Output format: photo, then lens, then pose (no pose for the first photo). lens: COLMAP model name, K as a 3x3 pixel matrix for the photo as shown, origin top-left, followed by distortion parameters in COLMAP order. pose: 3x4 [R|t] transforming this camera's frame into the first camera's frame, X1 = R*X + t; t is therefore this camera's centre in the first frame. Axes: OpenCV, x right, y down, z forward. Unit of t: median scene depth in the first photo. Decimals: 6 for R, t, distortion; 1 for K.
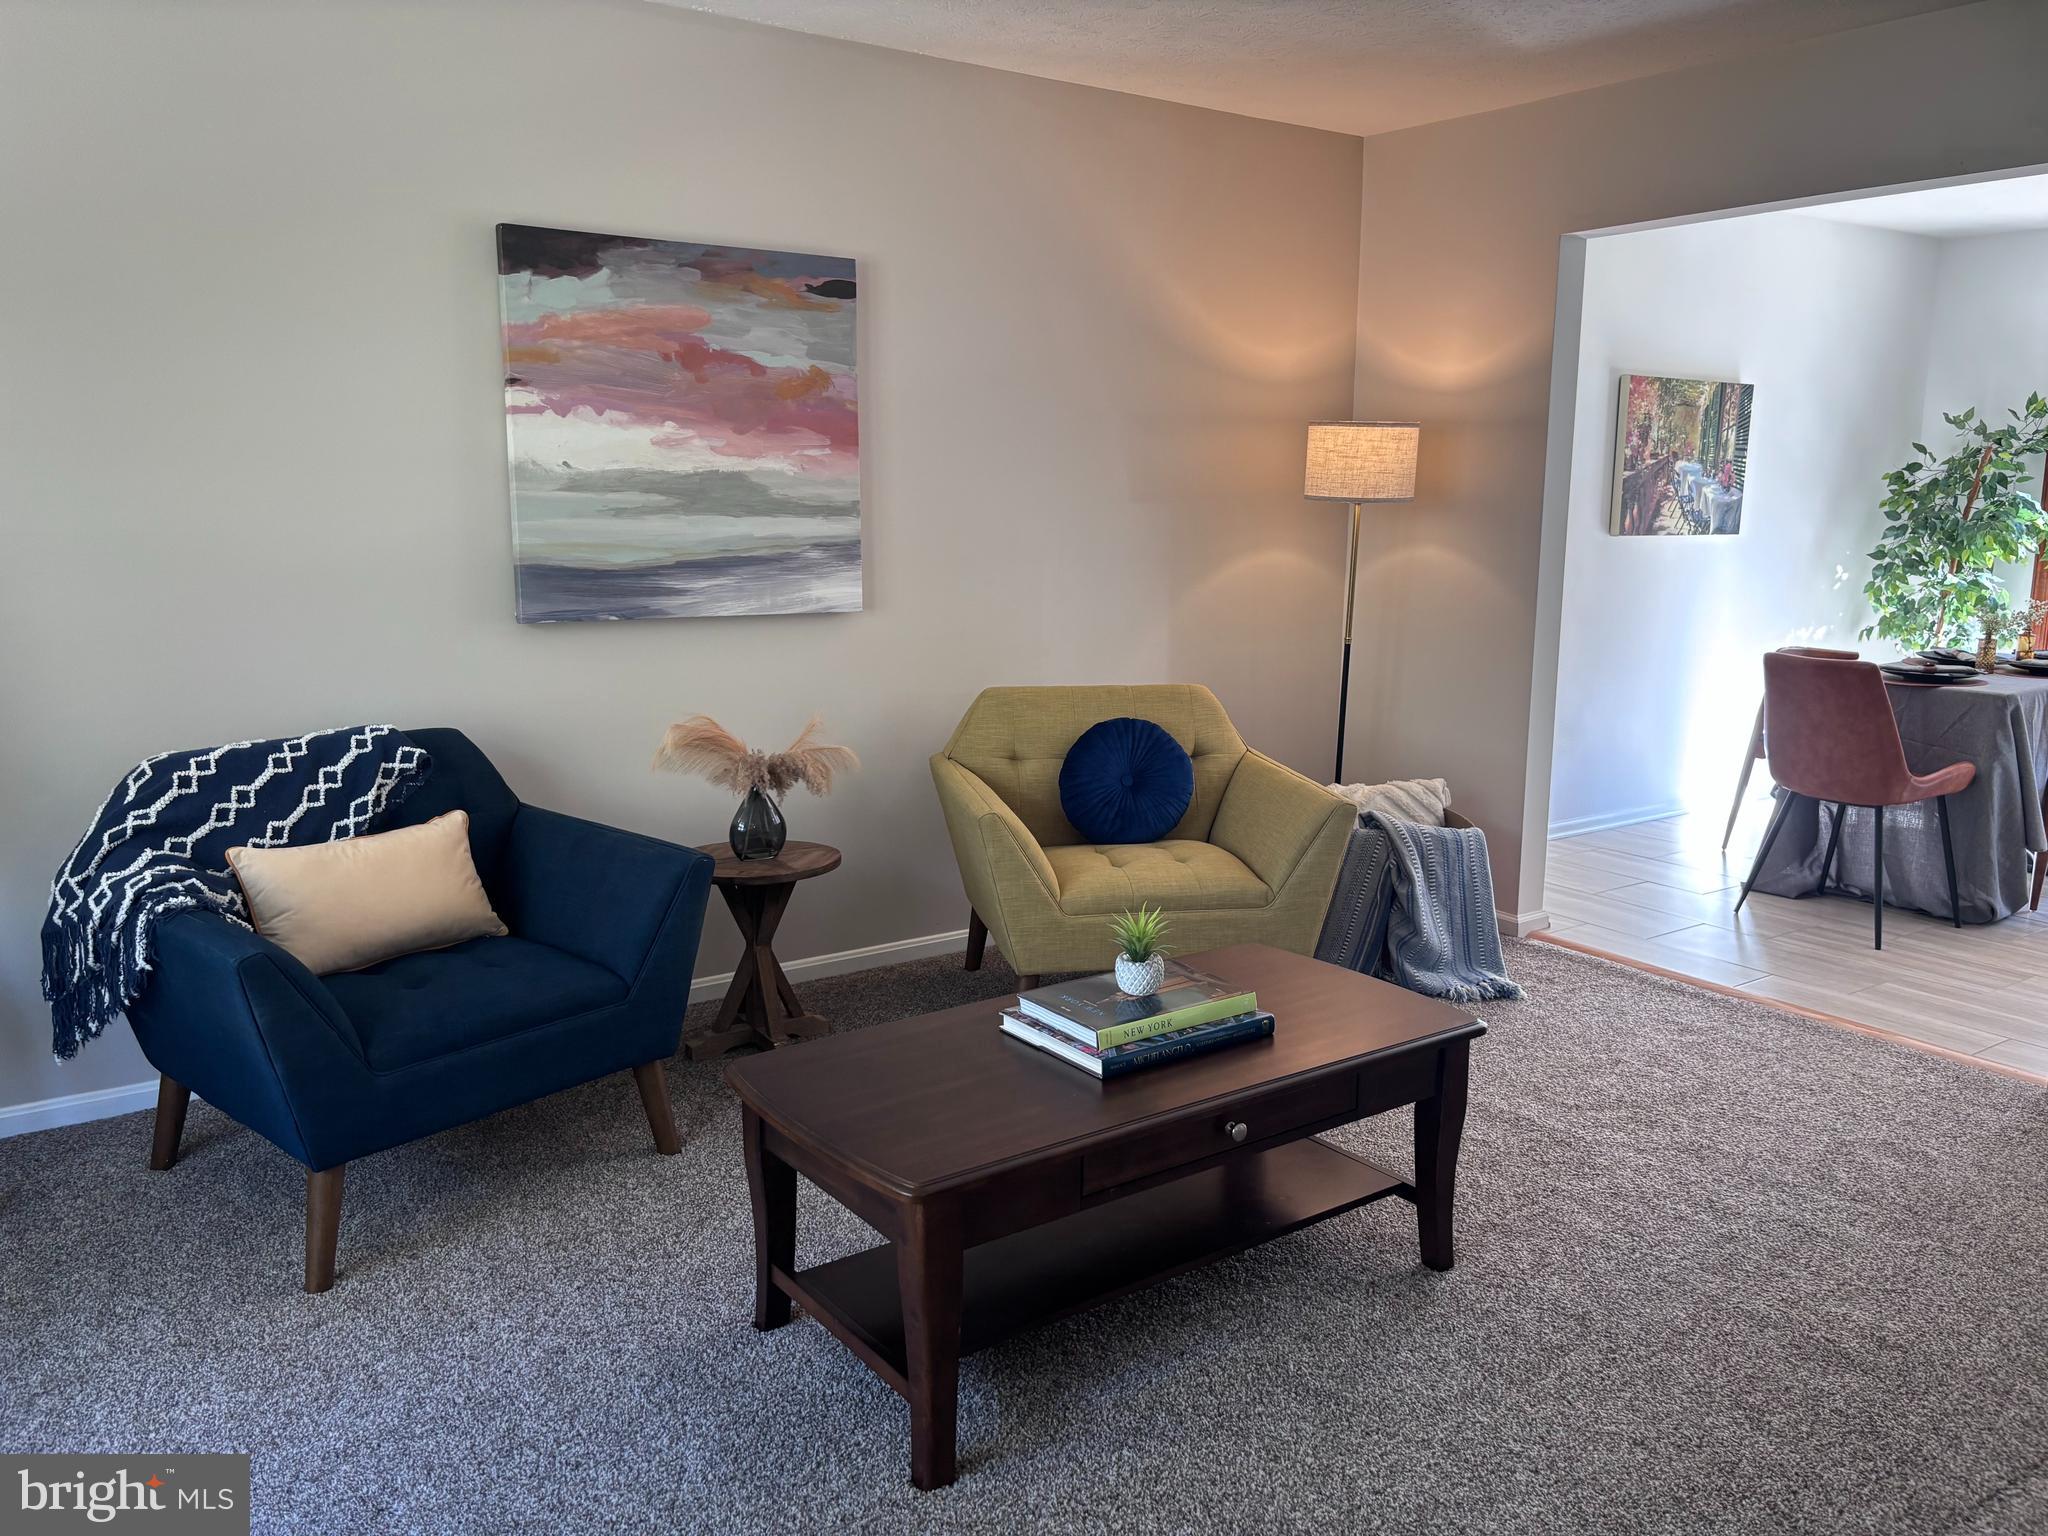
lens RADIAL K [[1558.0, 0, 1040.7], [0, 1558.0, 761.8], [0, 0, 1]] dist [0.051417, -0.056988]
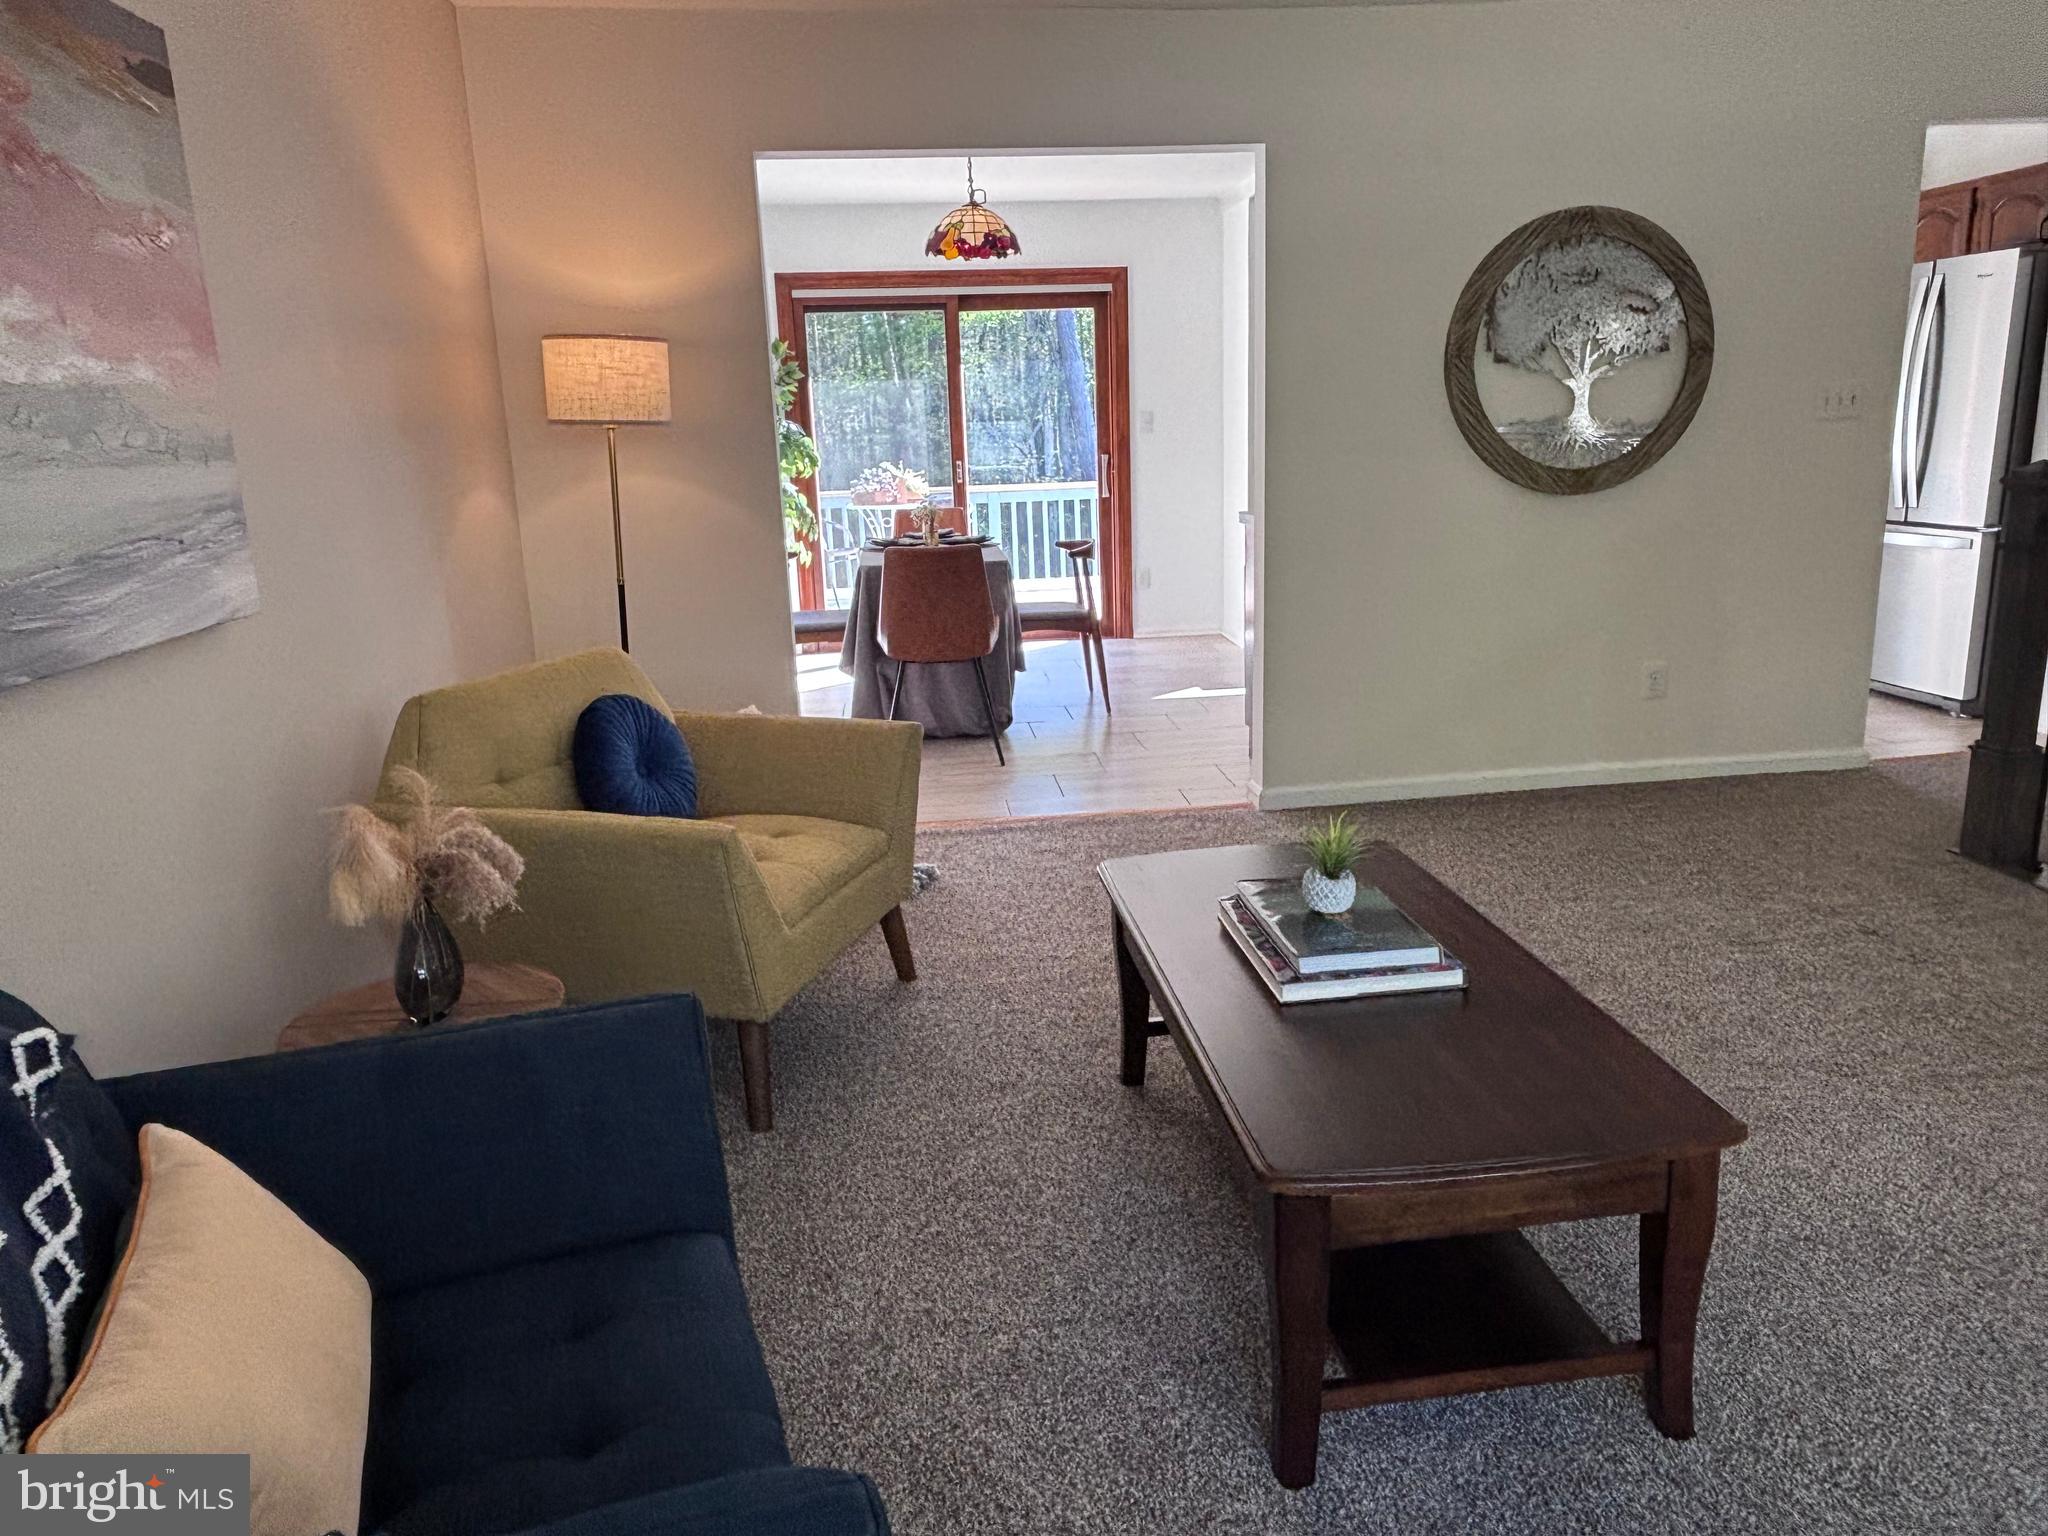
lens RADIAL K [[1354.7, 0, 1037.4], [0, 1354.7, 758.8], [0, 0, 1]] dist [-0.011250, -0.006468]
pose [[0.479244, -0.236040, 0.845346, -0.472922], [0.187541, 0.968453, 0.164094, -0.075060], [-0.857411, 0.079896, 0.508392, 0.492399]]
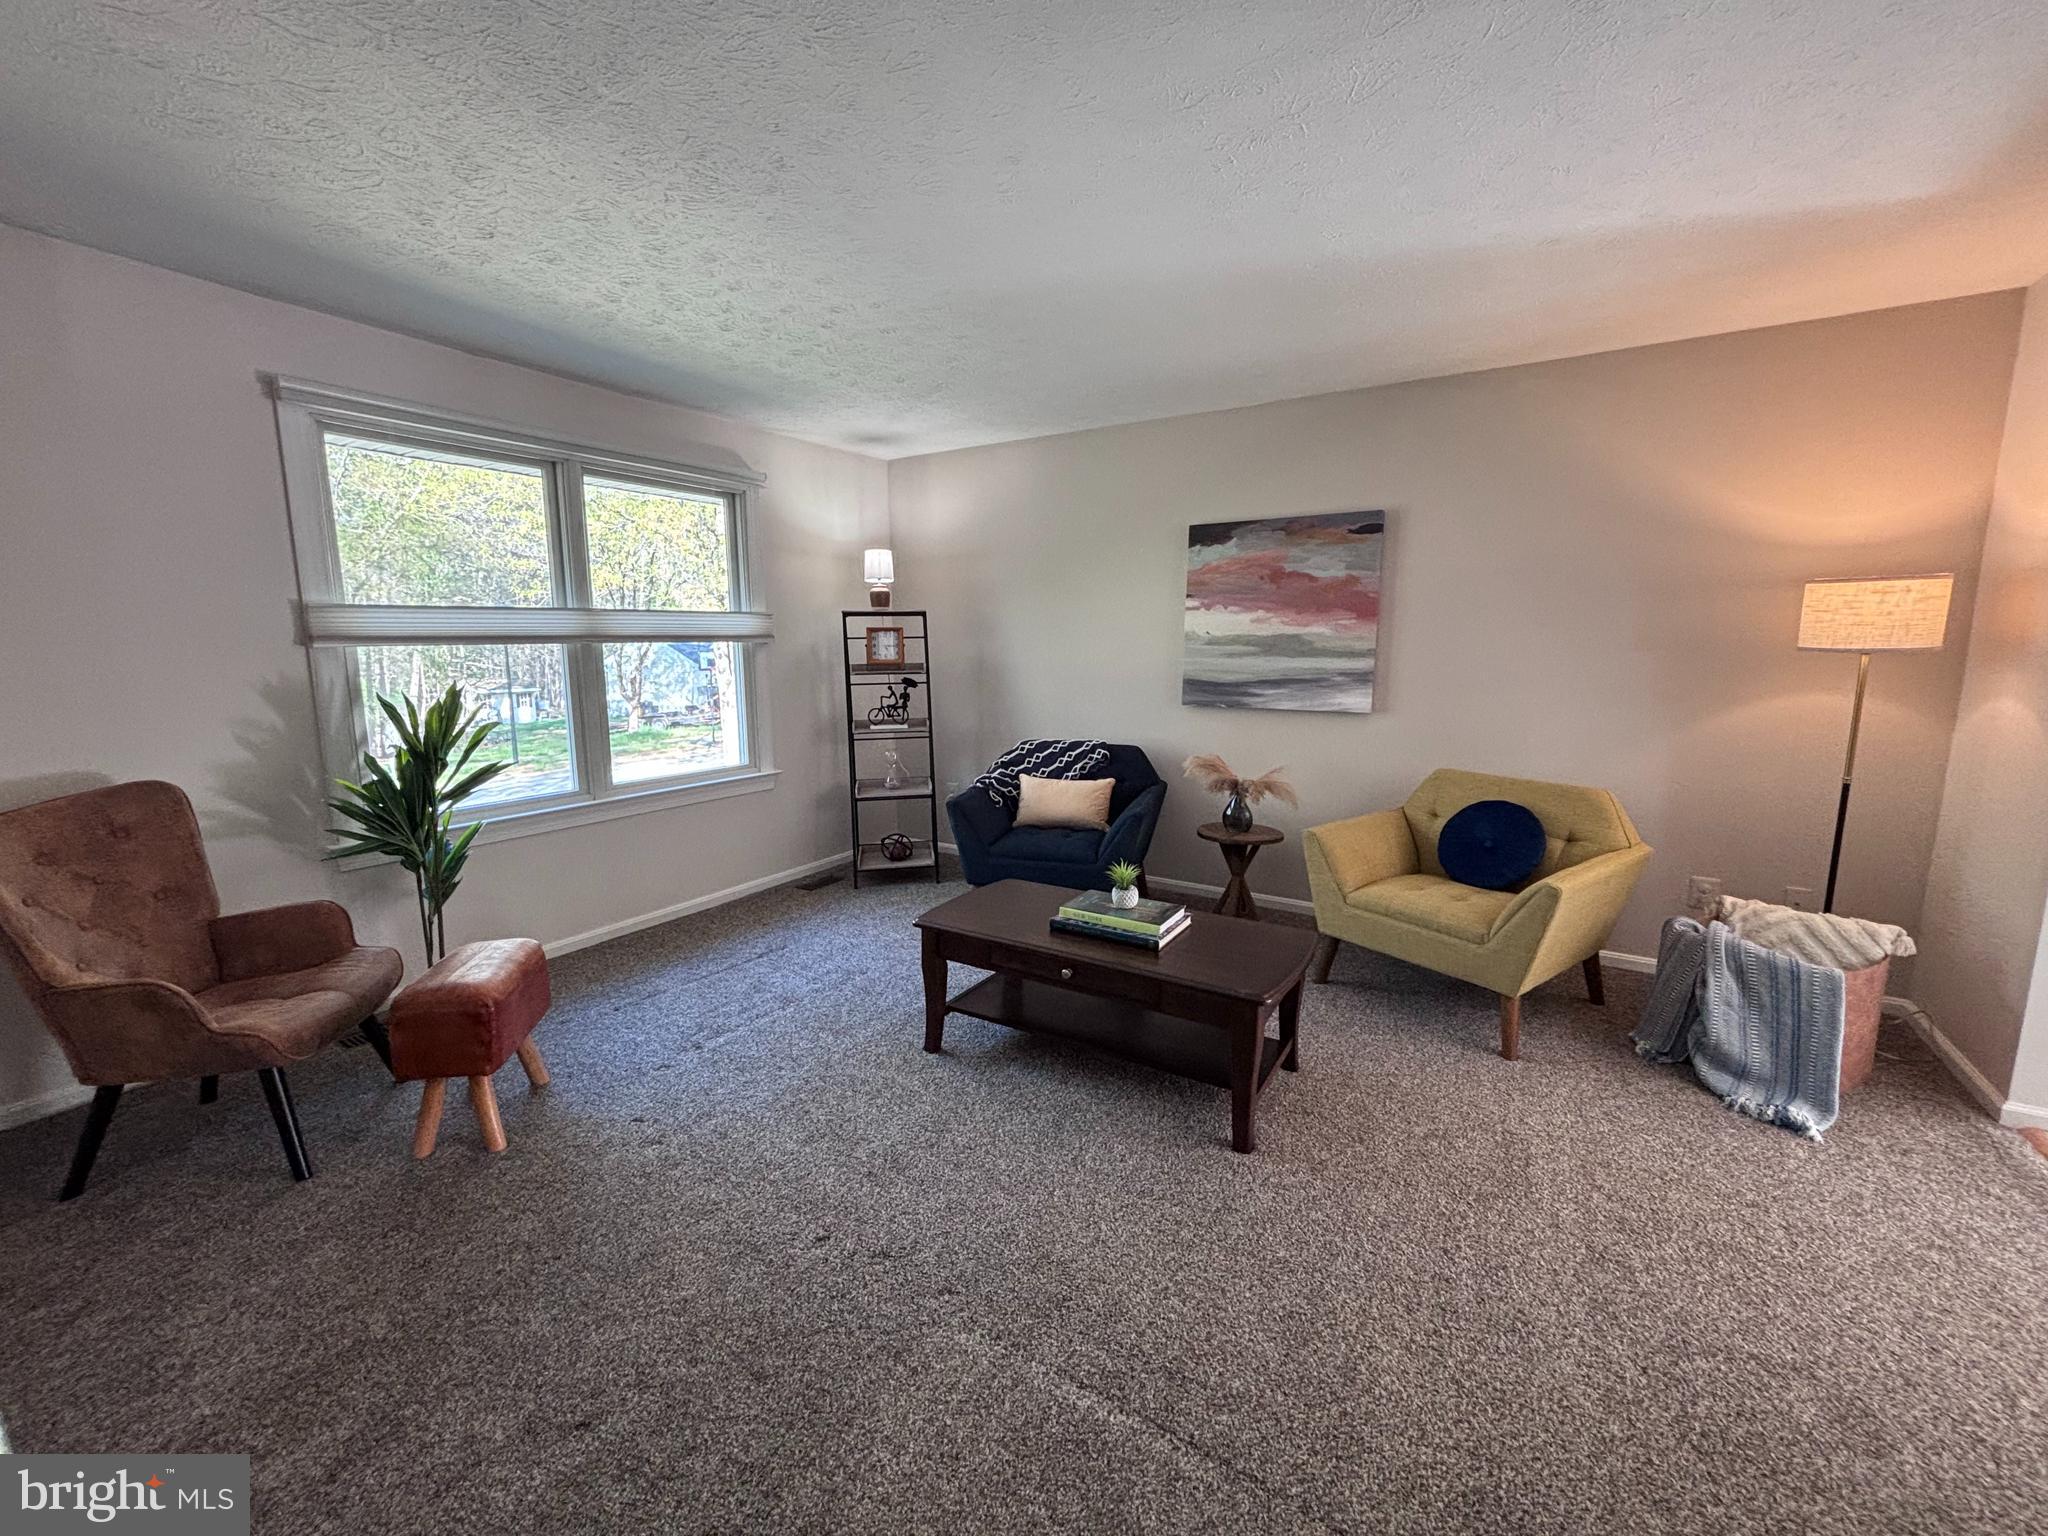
lens RADIAL K [[828.2, 0, 1018.8], [0, 828.2, 778.8], [0, 0, 1]] dist [0.001794, -0.000696]
pose [[0.375659, 0.146723, -0.915070, 0.628993], [-0.153569, 0.983593, 0.094666, -0.056665], [0.913946, 0.104964, 0.392028, 0.319219]]
